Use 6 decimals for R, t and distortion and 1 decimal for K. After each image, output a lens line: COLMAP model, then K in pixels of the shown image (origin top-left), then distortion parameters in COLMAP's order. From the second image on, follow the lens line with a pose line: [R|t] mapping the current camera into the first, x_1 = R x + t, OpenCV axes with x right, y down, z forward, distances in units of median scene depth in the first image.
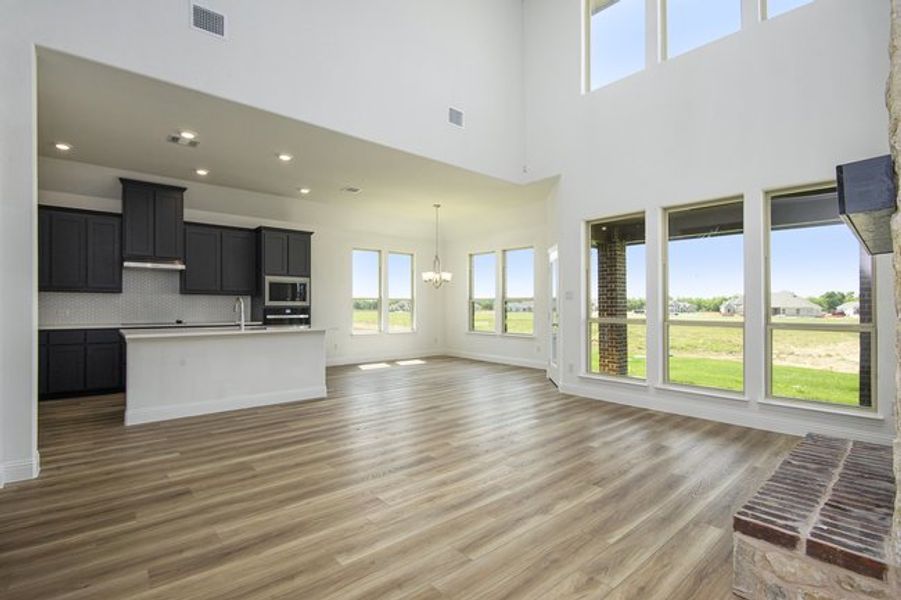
lens RADIAL K [[428.7, 0, 447.7], [0, 428.7, 311.8], [0, 0, 1]] dist [0.001415, 0.000041]
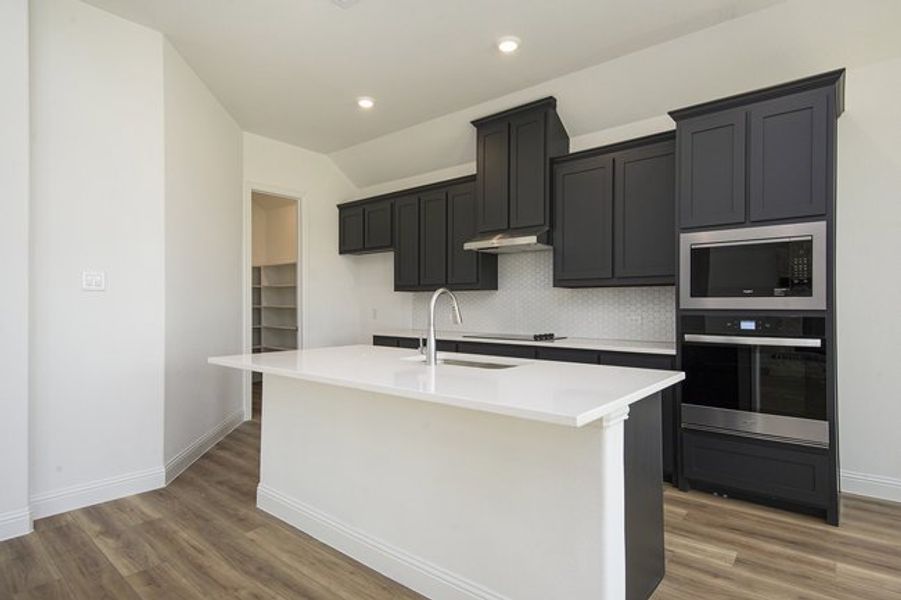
lens RADIAL K [[483.4, 0, 450.5], [0, 483.4, 300.0], [0, 0, 1]] dist [0.001273, 0.000349]
pose [[0.138177, -0.005779, -0.990391, -0.013364], [0.003058, 0.999981, -0.005408, -0.021236], [0.990403, -0.002281, 0.138192, 0.725563]]
